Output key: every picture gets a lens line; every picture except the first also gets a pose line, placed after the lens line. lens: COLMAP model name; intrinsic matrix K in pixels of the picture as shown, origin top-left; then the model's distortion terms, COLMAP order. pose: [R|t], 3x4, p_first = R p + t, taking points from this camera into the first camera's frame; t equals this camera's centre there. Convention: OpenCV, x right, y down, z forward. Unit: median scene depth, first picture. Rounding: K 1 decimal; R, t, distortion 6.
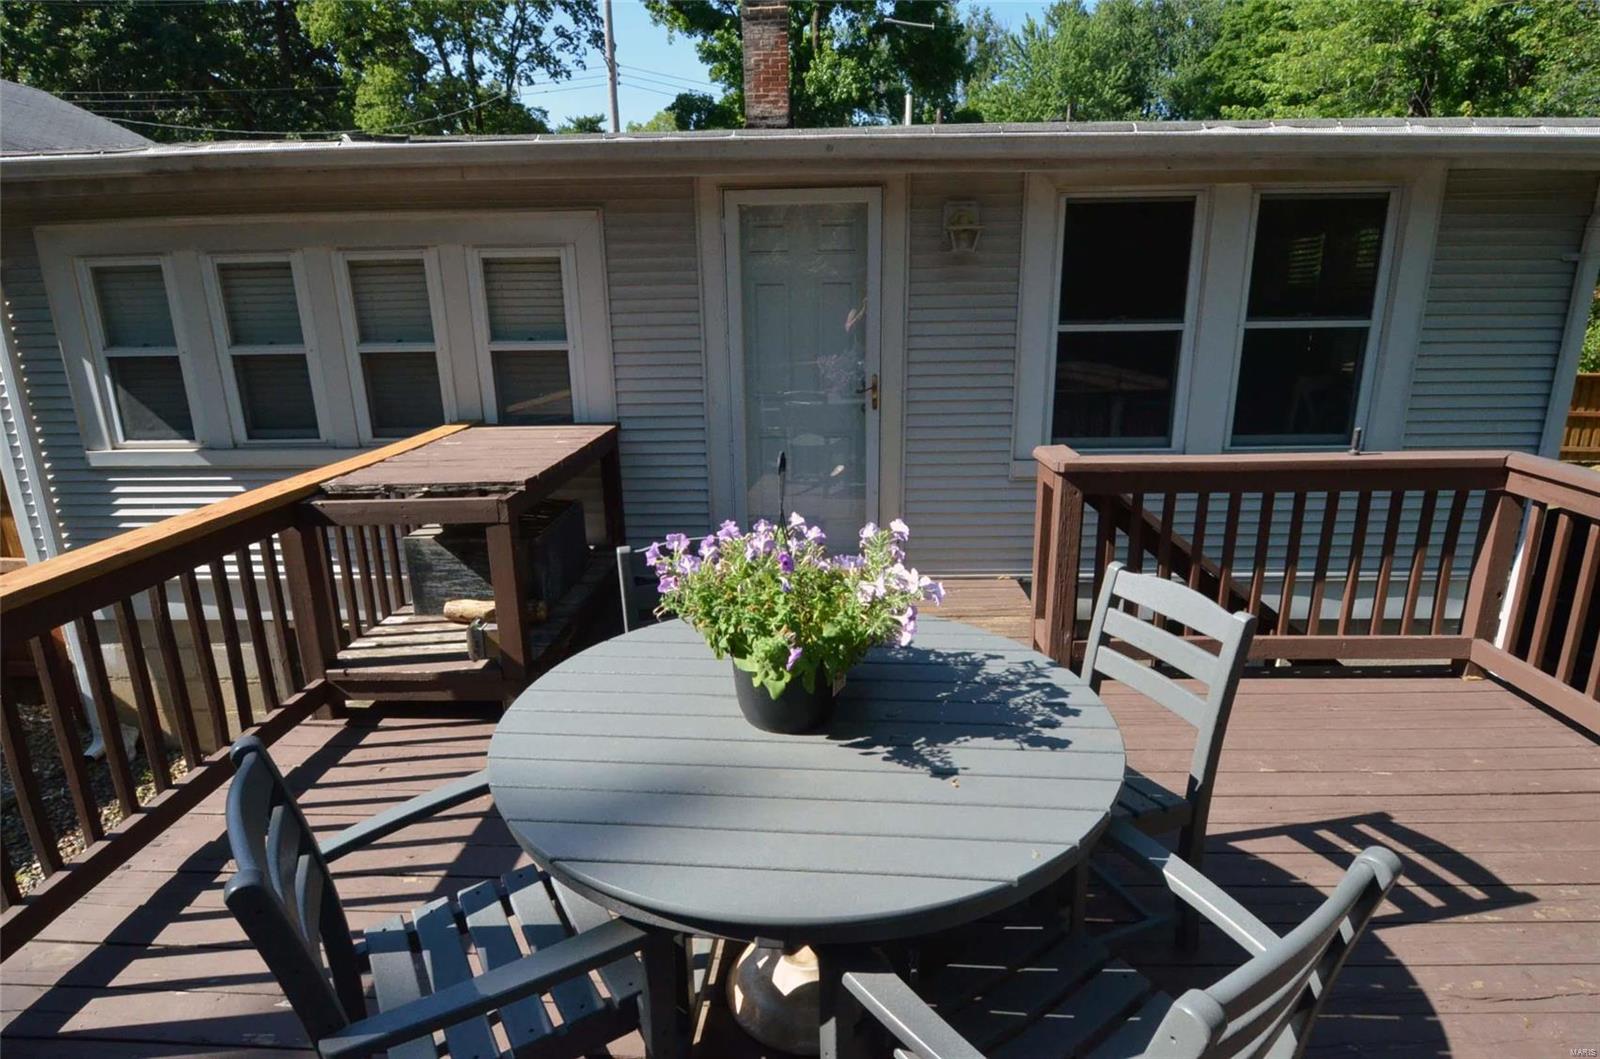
lens RADIAL K [[861.0, 0, 798.2], [0, 861.0, 533.7], [0, 0, 1]] dist [0.000628, -0.005888]
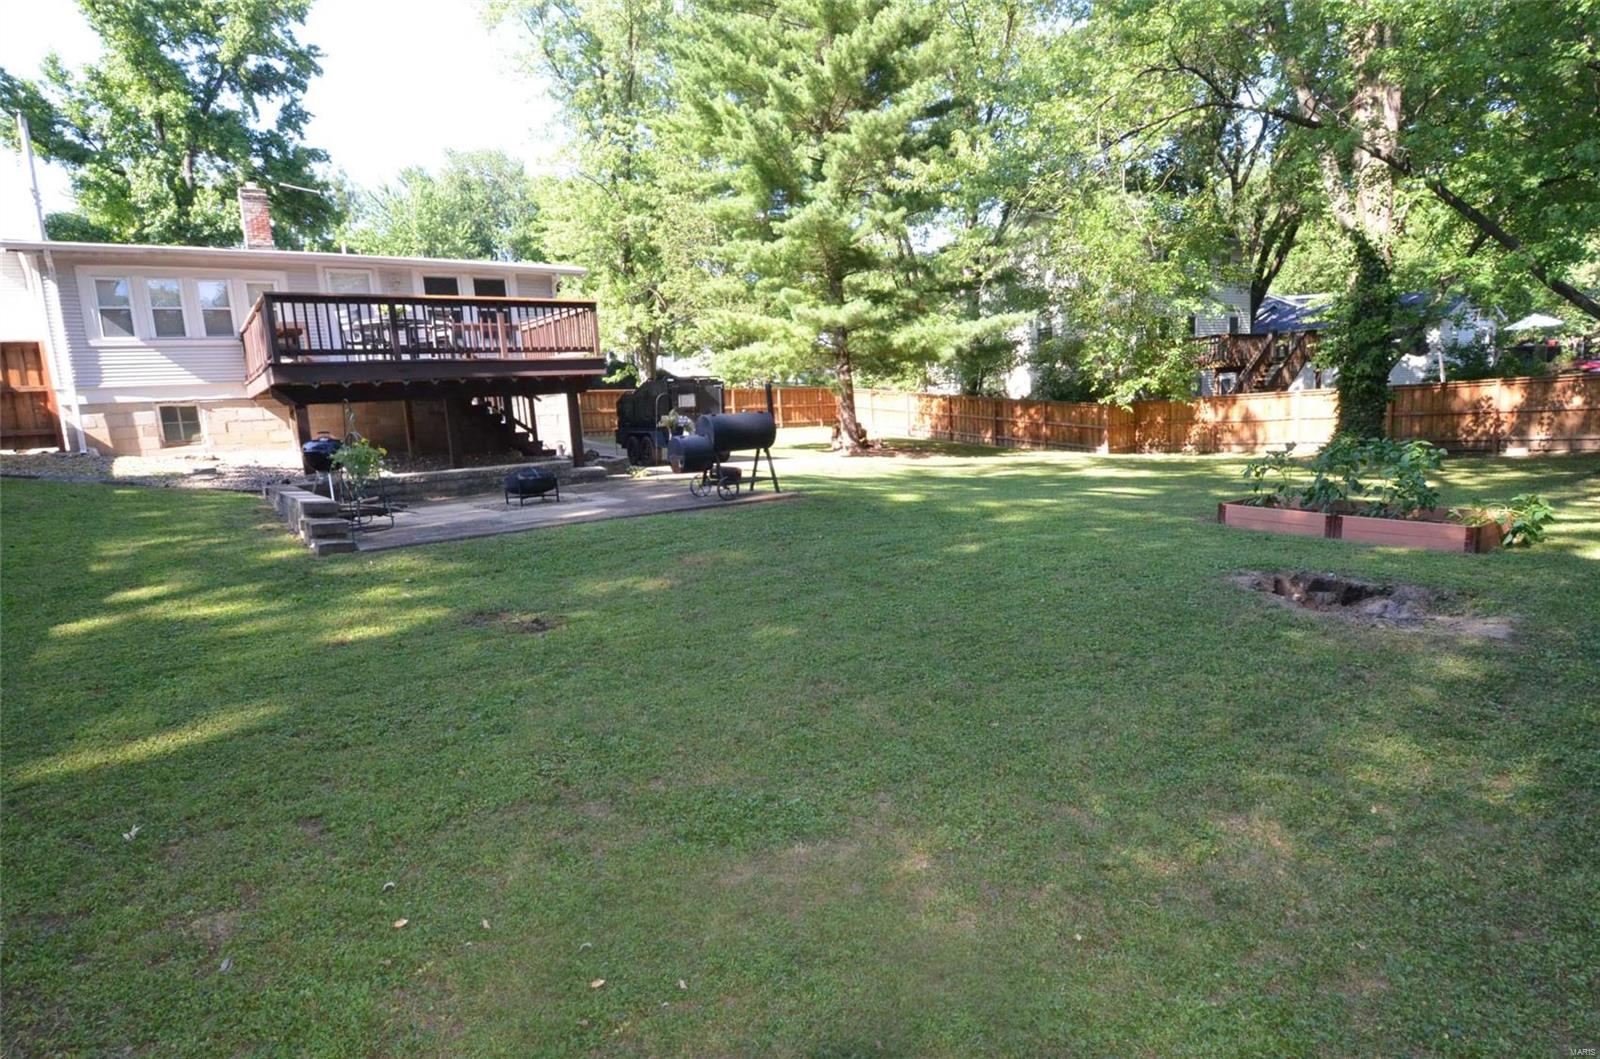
lens RADIAL K [[861.0, 0, 807.2], [0, 861.0, 534.2], [0, 0, 1]] dist [0.000628, -0.005888]
pose [[0.783183, -0.123310, 0.609442, -0.067064], [0.210348, 0.974893, -0.073061, 0.111098], [-0.585131, 0.185415, 0.789457, -0.228304]]
